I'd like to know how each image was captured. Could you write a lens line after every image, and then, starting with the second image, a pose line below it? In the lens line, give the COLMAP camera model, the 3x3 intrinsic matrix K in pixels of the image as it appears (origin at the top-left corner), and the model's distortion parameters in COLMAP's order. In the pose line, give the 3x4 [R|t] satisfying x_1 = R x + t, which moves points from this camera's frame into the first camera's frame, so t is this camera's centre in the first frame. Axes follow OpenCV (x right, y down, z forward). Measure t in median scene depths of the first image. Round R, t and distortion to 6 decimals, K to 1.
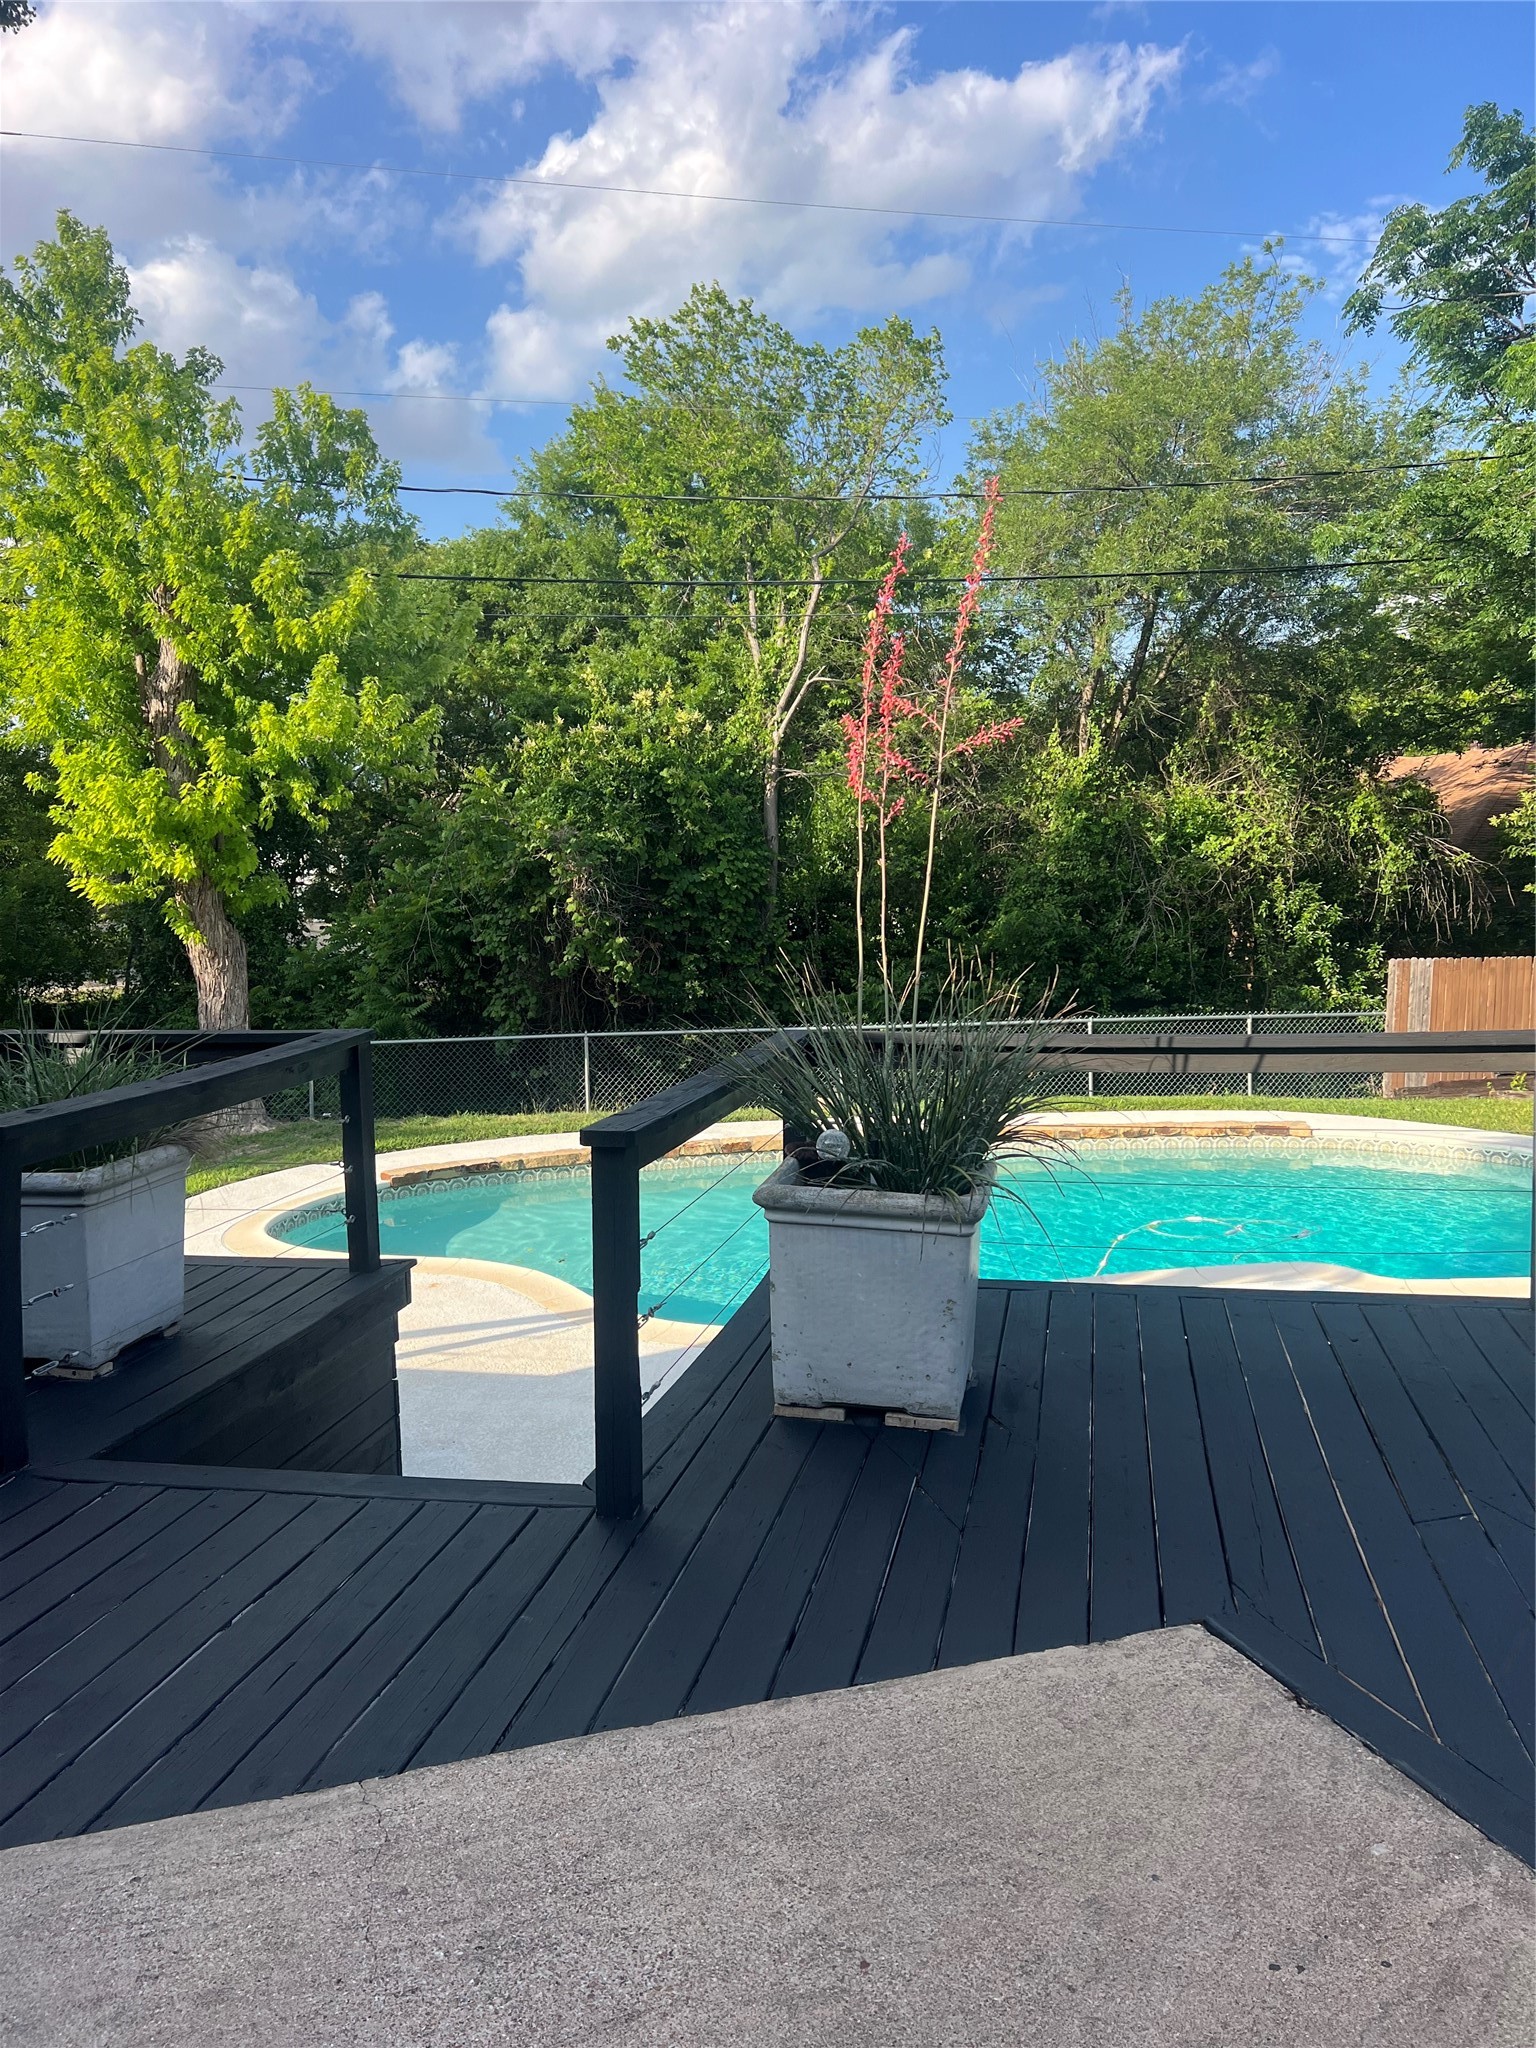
lens RADIAL K [[1548.3, 0, 768.1], [0, 1548.3, 1040.3], [0, 0, 1]] dist [0.078876, -0.072147]
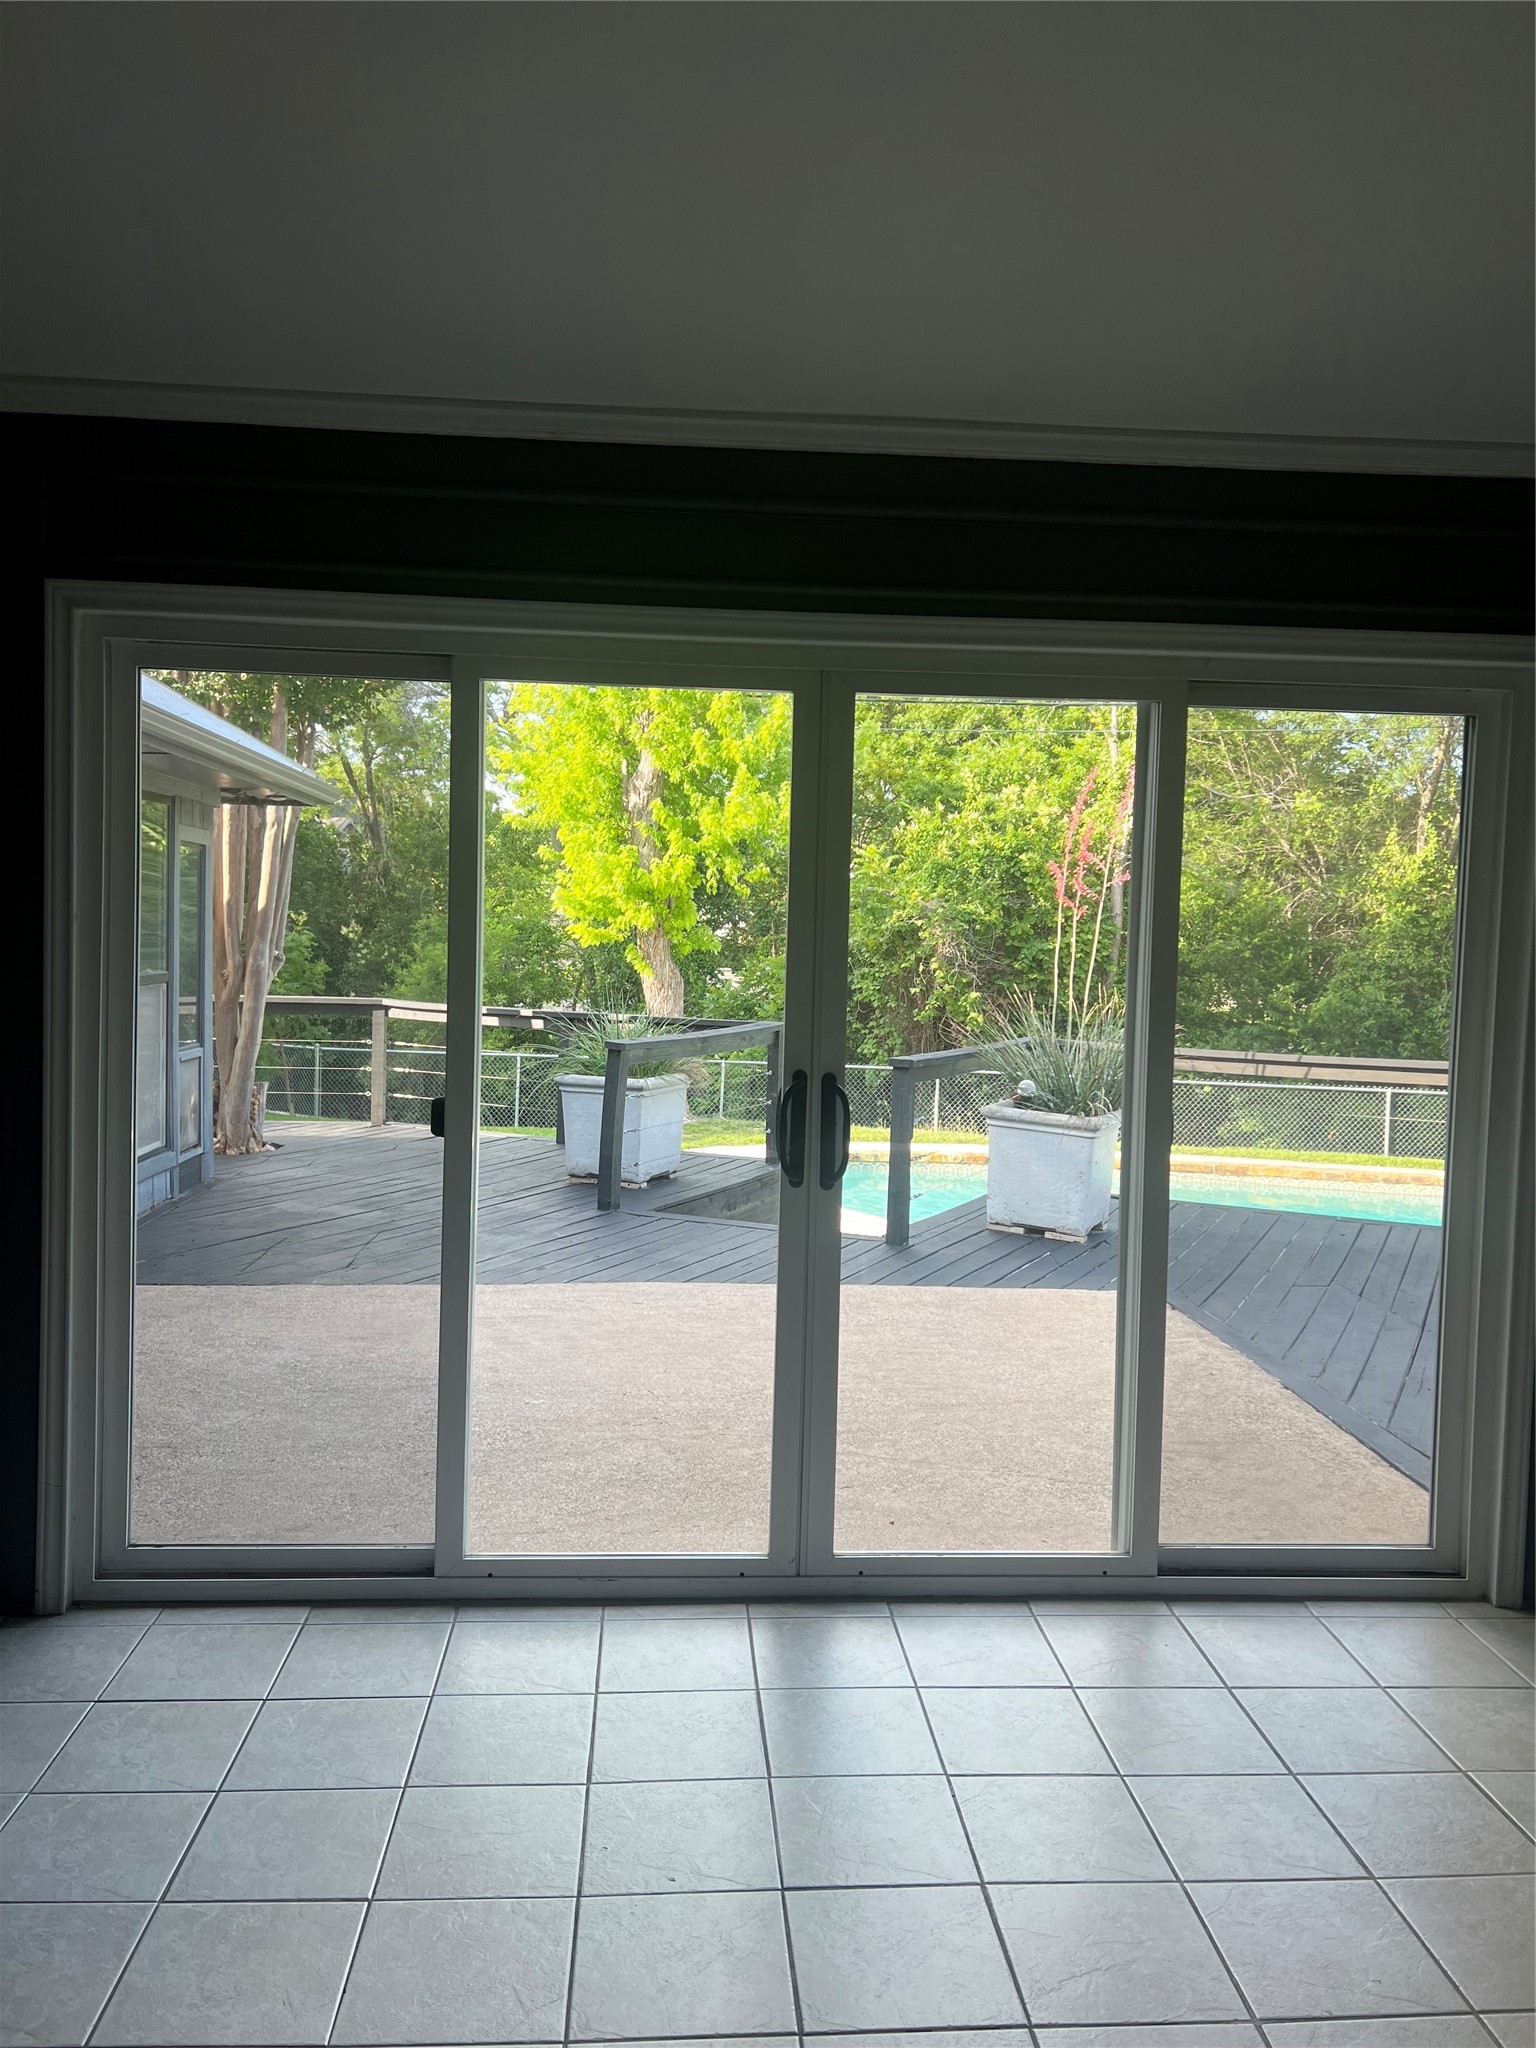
lens RADIAL K [[1533.8, 0, 765.9], [0, 1533.8, 996.6], [0, 0, 1]] dist [-0.000871, 0.000757]
pose [[0.968092, 0.058961, -0.243559, 0.046304], [-0.075563, 0.995371, -0.059383, 0.023566], [0.238930, 0.075892, 0.968067, -0.225482]]
